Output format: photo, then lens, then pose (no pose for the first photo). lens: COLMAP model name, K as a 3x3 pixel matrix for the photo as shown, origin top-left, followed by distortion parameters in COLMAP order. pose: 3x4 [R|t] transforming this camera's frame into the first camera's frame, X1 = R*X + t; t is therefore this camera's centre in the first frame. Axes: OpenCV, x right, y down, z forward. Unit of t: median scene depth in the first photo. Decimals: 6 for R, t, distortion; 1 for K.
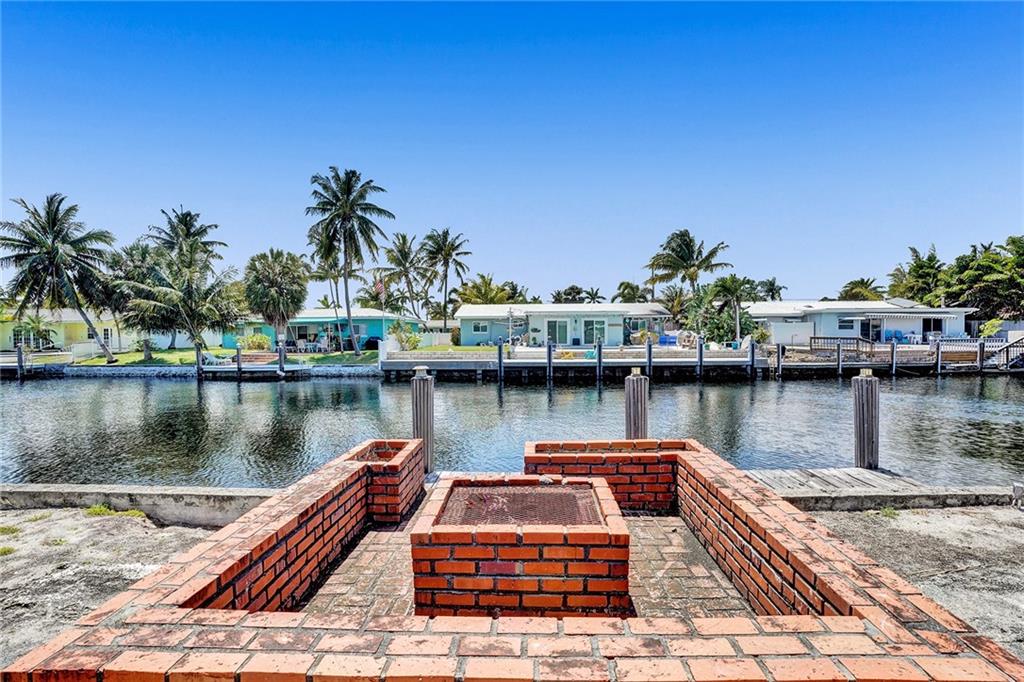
lens RADIAL K [[477.2, 0, 511.5], [0, 477.2, 343.0], [0, 0, 1]] dist [-0.068867, 0.027183]
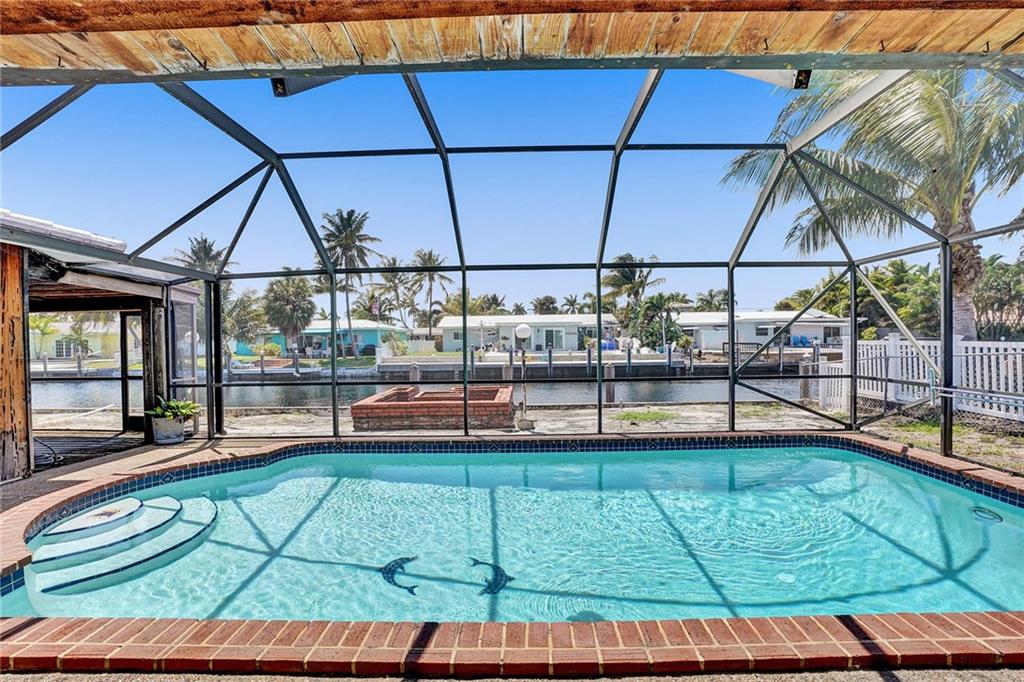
lens RADIAL K [[477.2, 0, 511.5], [0, 477.2, 343.0], [0, 0, 1]] dist [-0.068867, 0.027183]
pose [[0.999596, -0.006541, 0.027671, 0.033793], [0.006827, 0.999924, -0.010244, -0.002357], [-0.027602, 0.010429, 0.999565, -0.204325]]
